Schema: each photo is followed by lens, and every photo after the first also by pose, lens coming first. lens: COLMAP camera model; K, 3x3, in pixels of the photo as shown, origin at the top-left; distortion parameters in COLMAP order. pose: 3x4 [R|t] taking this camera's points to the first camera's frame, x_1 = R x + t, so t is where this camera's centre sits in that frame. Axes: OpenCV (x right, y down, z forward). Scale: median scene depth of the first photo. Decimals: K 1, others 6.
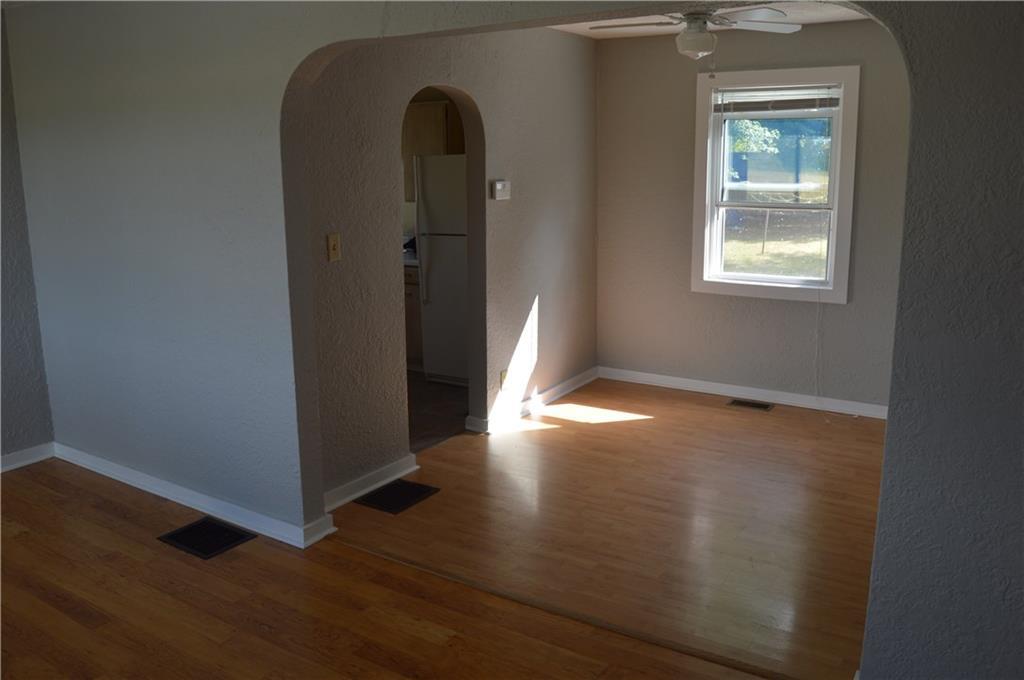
lens RADIAL K [[815.7, 0, 518.5], [0, 815.7, 329.5], [0, 0, 1]] dist [-0.089512, 0.032854]
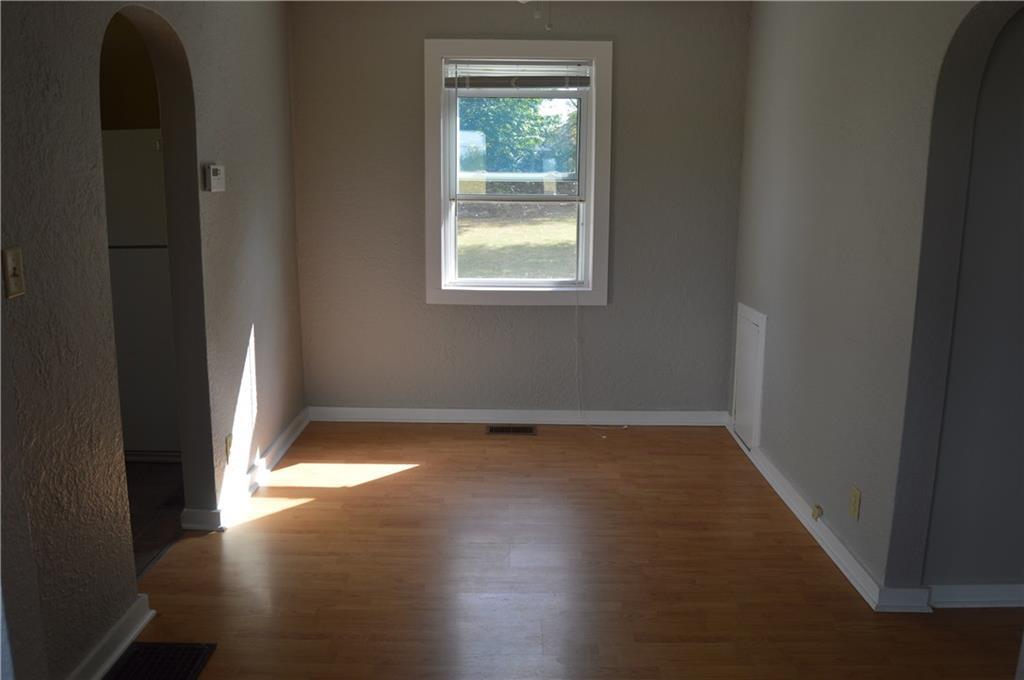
lens RADIAL K [[815.7, 0, 518.5], [0, 815.7, 329.5], [0, 0, 1]] dist [-0.089512, 0.032854]
pose [[0.847350, -0.087047, 0.523852, -0.156200], [0.090873, 0.995691, 0.018460, -0.029774], [-0.523202, 0.031962, 0.851609, 0.263977]]
